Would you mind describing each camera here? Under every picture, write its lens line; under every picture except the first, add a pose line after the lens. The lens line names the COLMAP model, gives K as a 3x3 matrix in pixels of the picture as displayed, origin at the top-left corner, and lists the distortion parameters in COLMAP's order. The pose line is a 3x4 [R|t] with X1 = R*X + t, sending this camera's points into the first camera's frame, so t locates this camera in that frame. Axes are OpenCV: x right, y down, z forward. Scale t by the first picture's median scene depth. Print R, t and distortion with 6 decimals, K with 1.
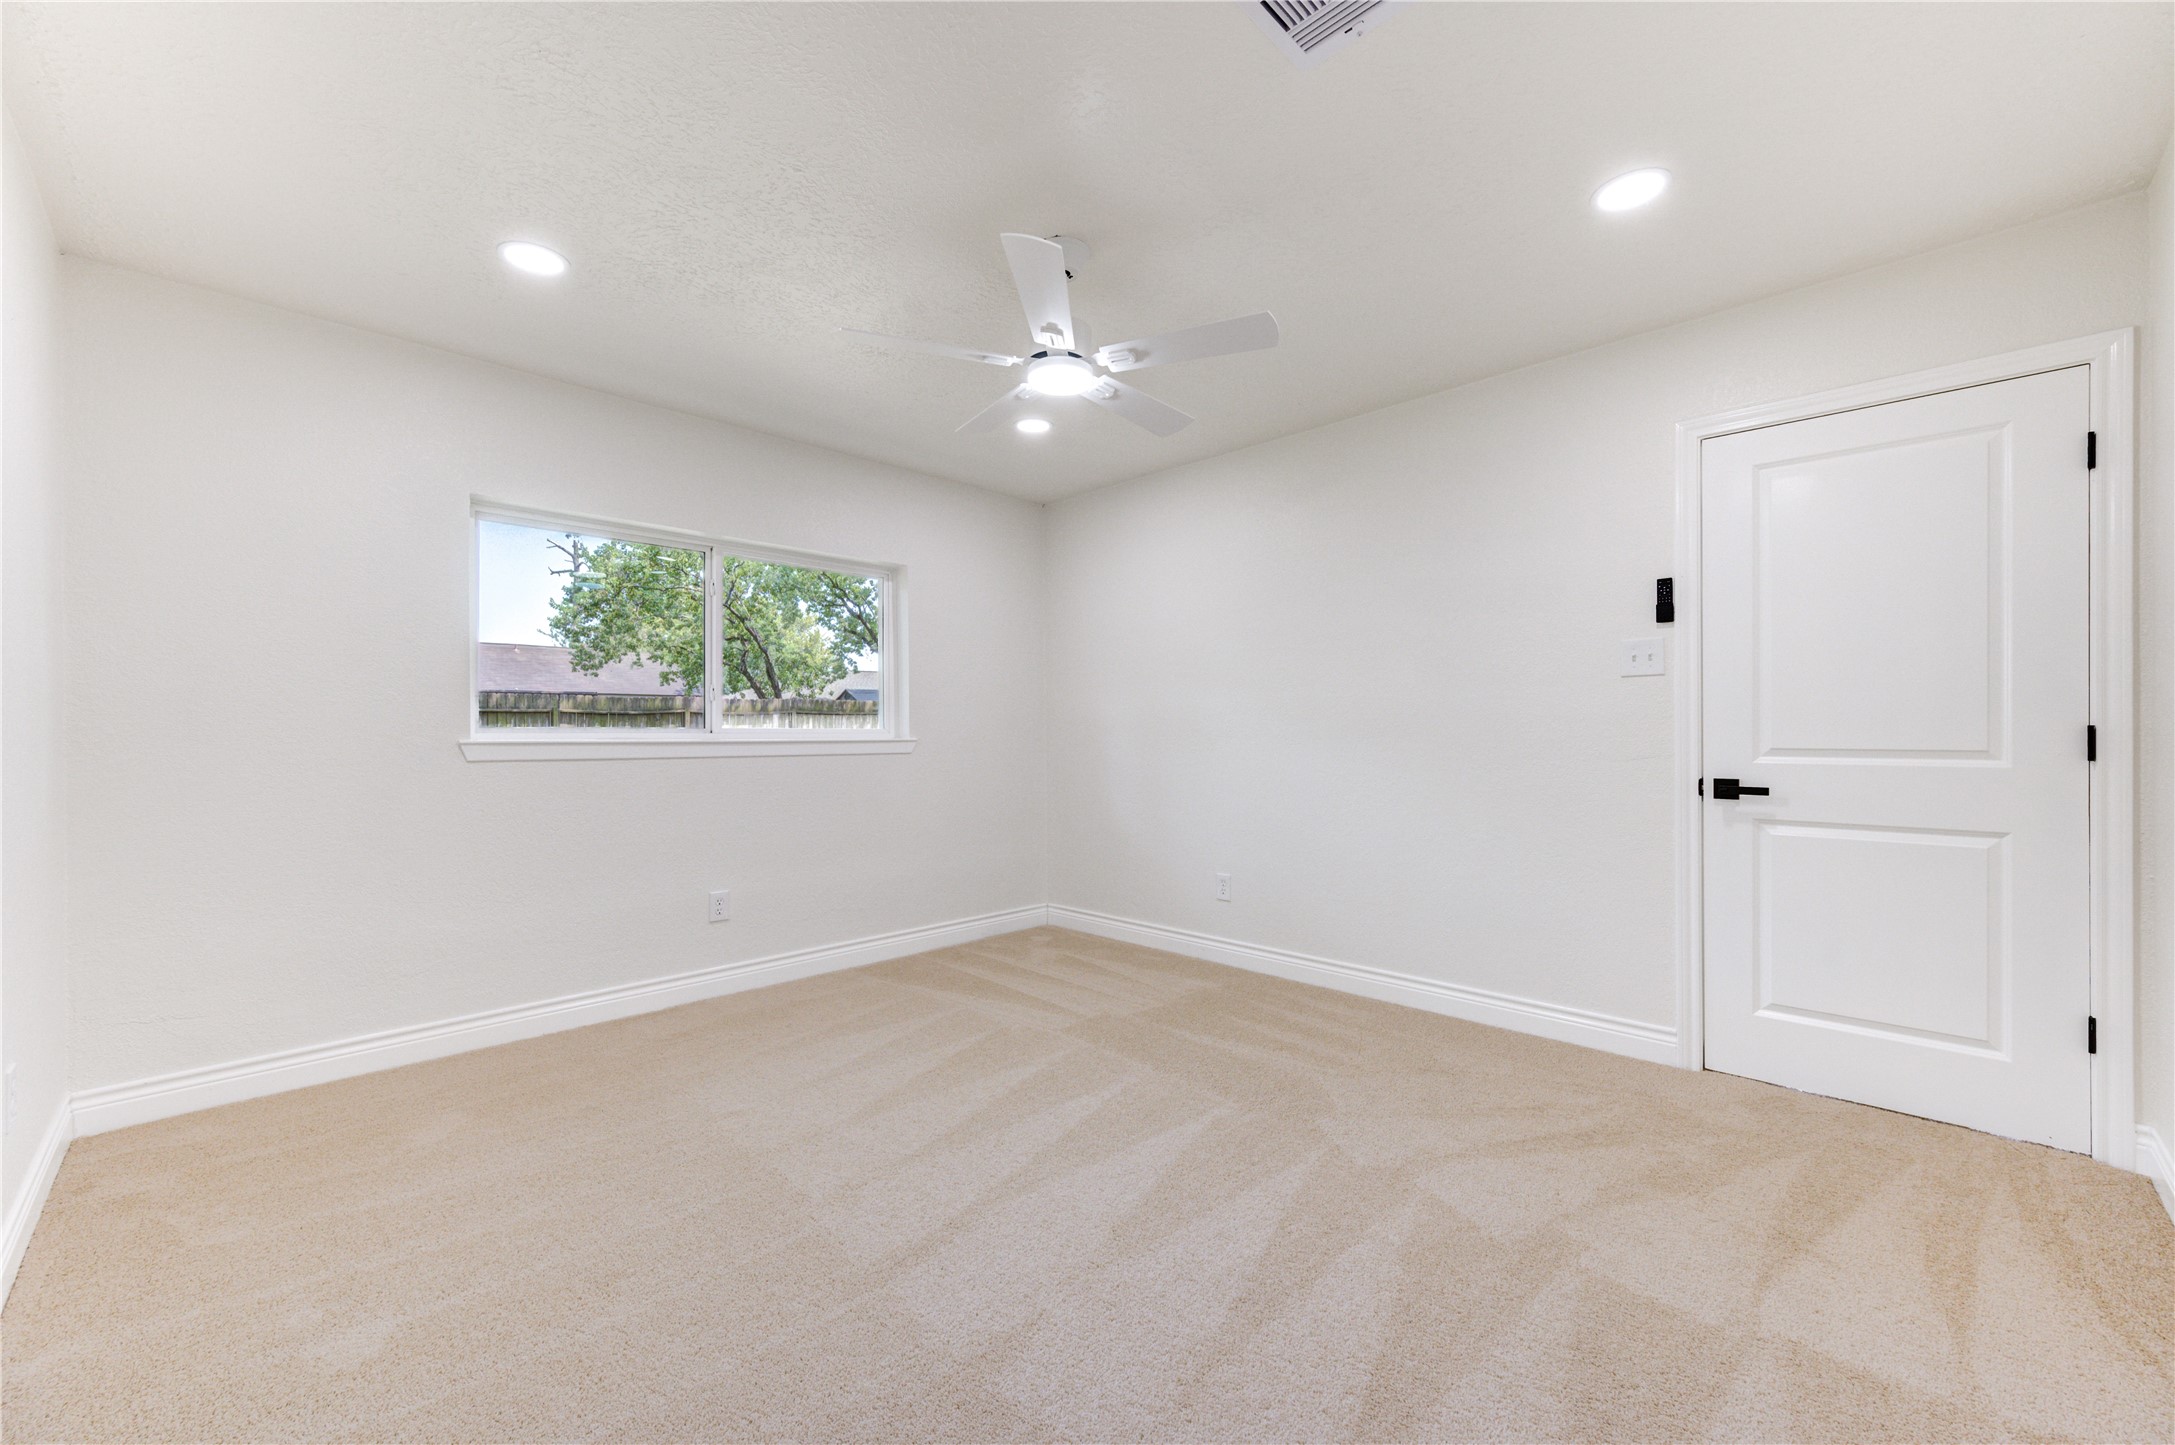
lens RADIAL K [[845.8, 0, 1085.5], [0, 845.8, 731.7], [0, 0, 1]] dist [-0.000437, -0.000143]
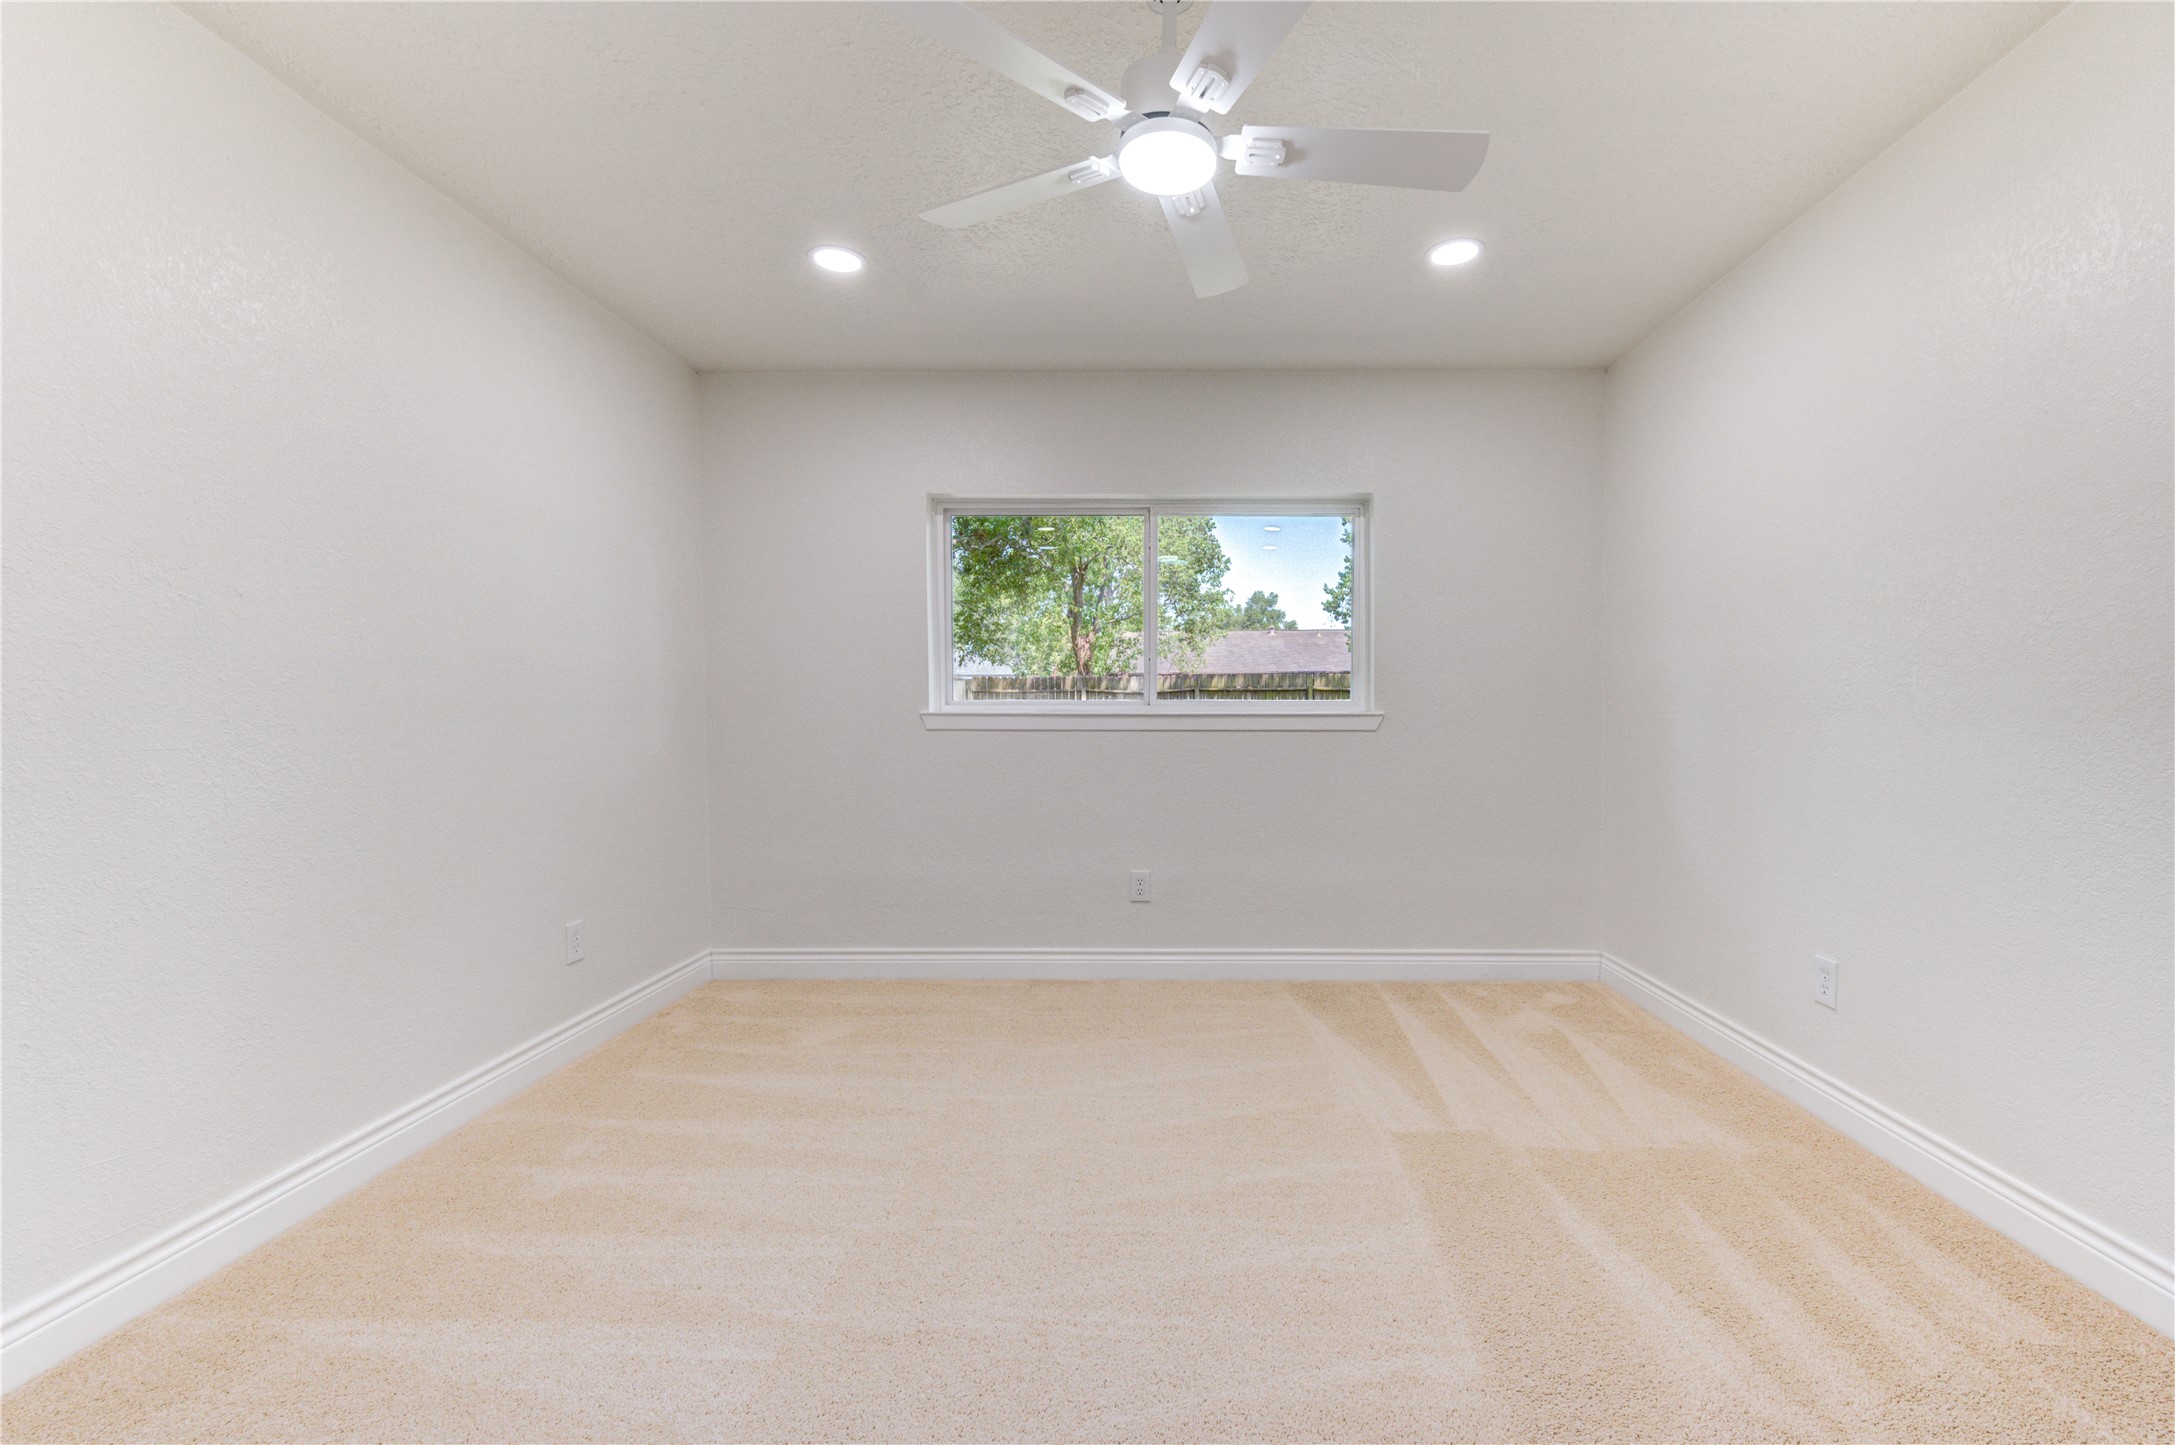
lens RADIAL K [[898.4, 0, 1088.1], [0, 898.4, 746.3], [0, 0, 1]] dist [0.000541, -0.000541]
pose [[0.696696, 0.029750, -0.716749, 0.268590], [0.000129, 0.999134, 0.041597, 0.006169], [0.717367, -0.029073, 0.696089, 0.274954]]
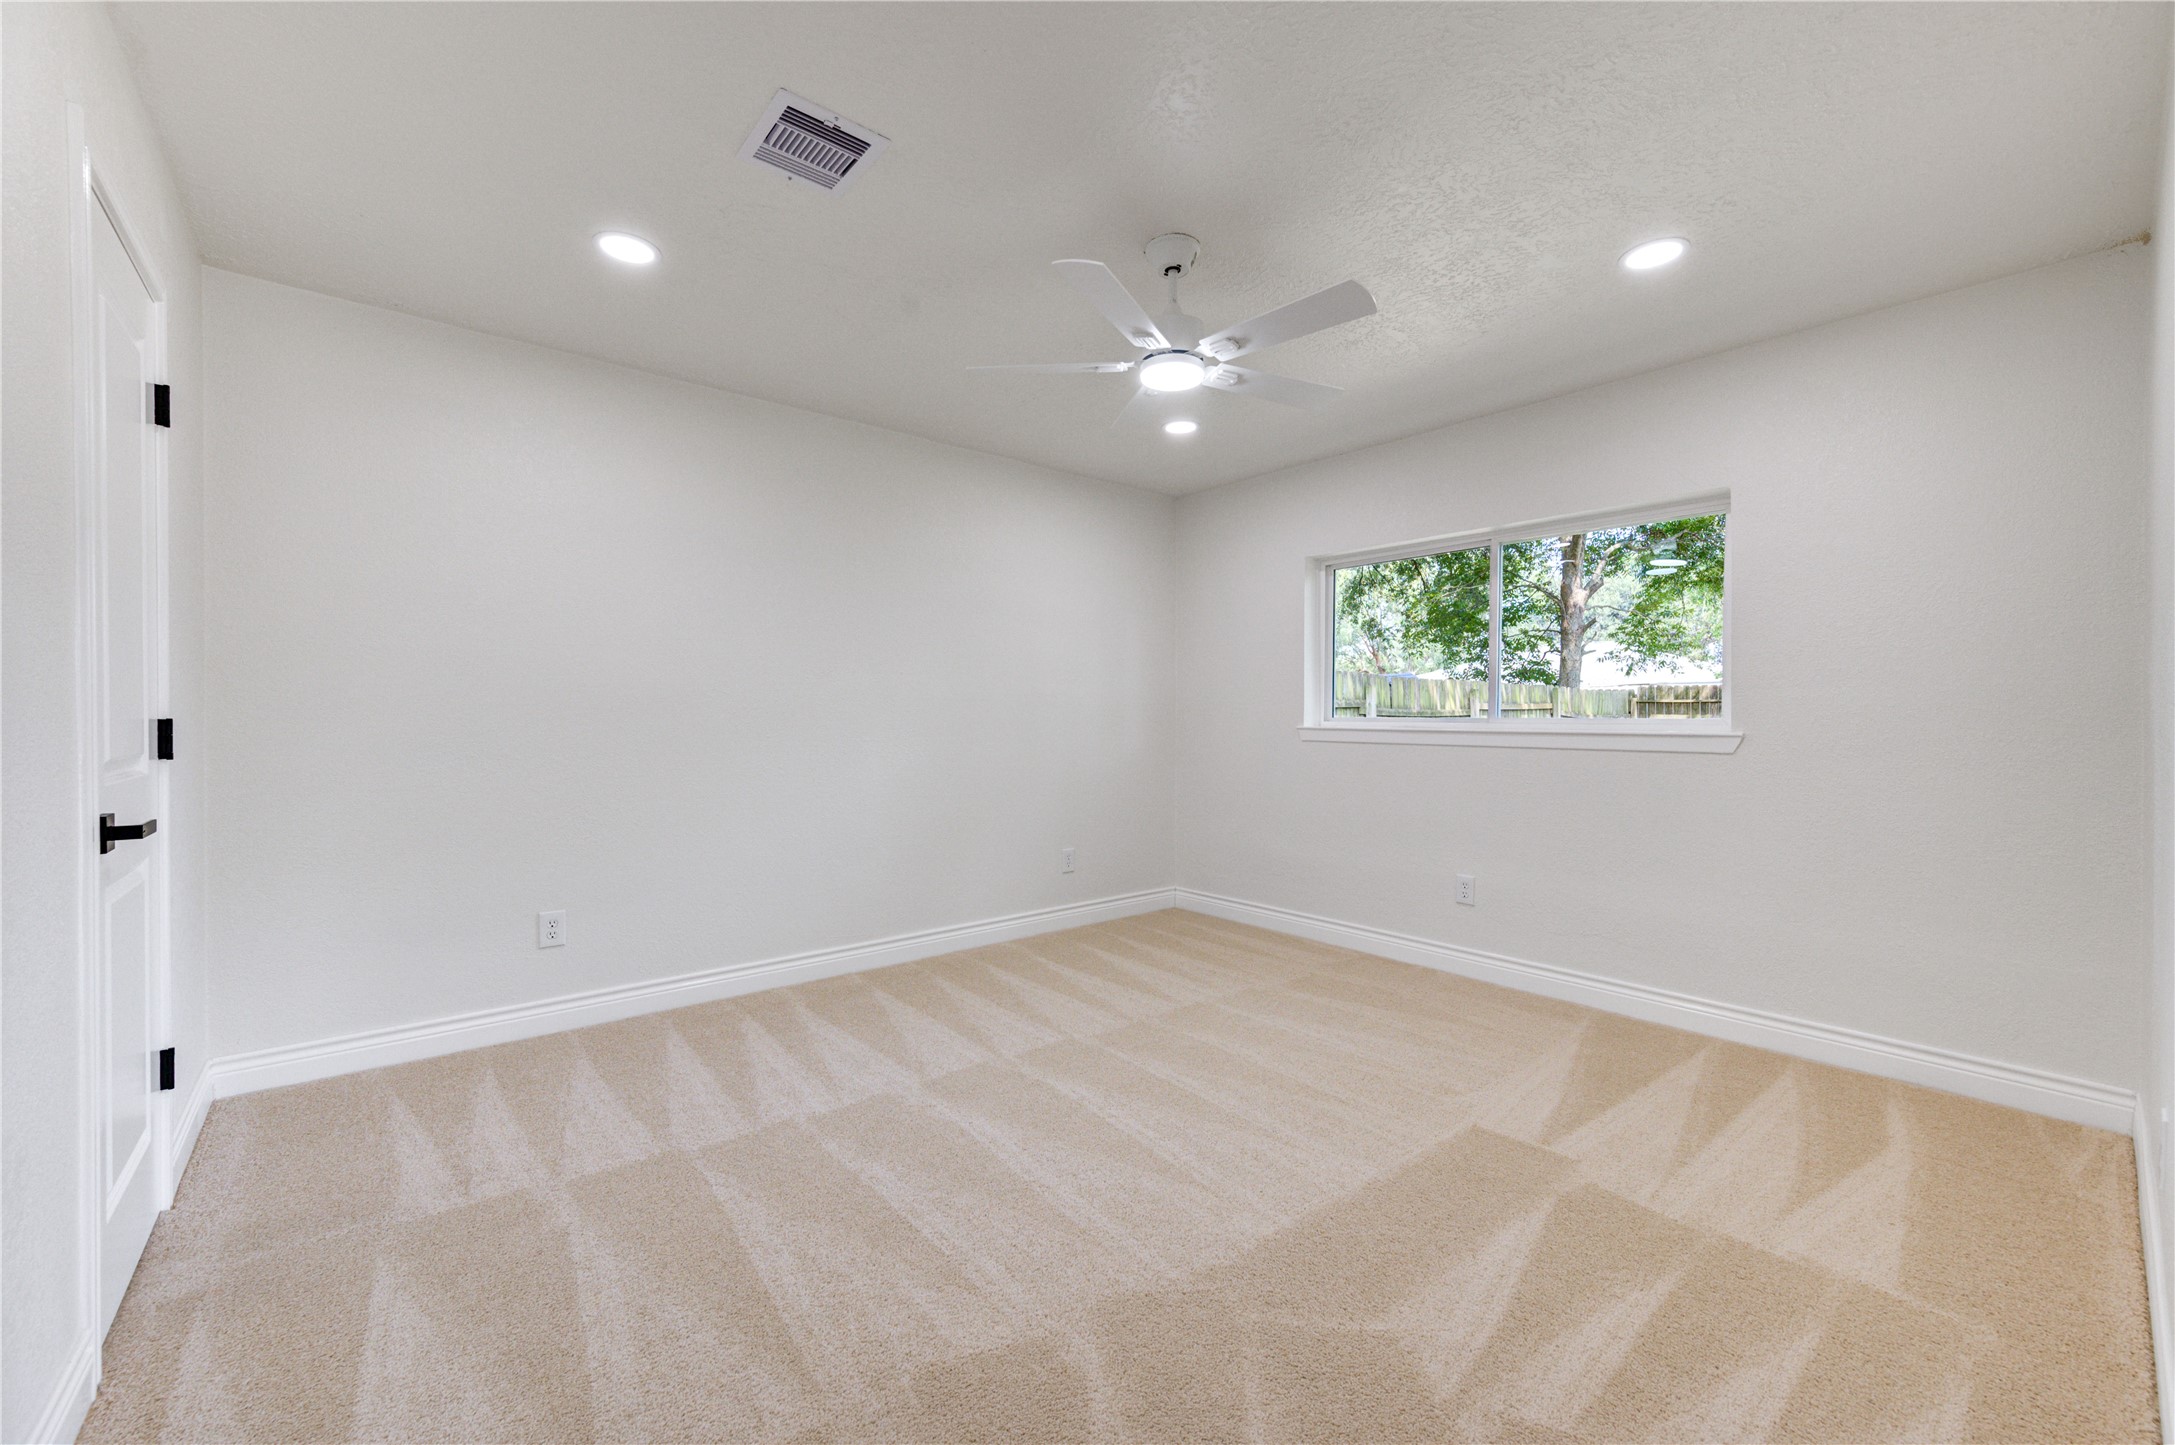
lens RADIAL K [[849.3, 0, 1093.0], [0, 849.3, 727.5], [0, 0, 1]] dist [0.000522, -0.000395]
pose [[-0.084914, 0.011851, -0.996318, 0.648499], [-0.003762, 0.999918, 0.012214, -0.003087], [0.996381, 0.004785, -0.084862, 0.641270]]
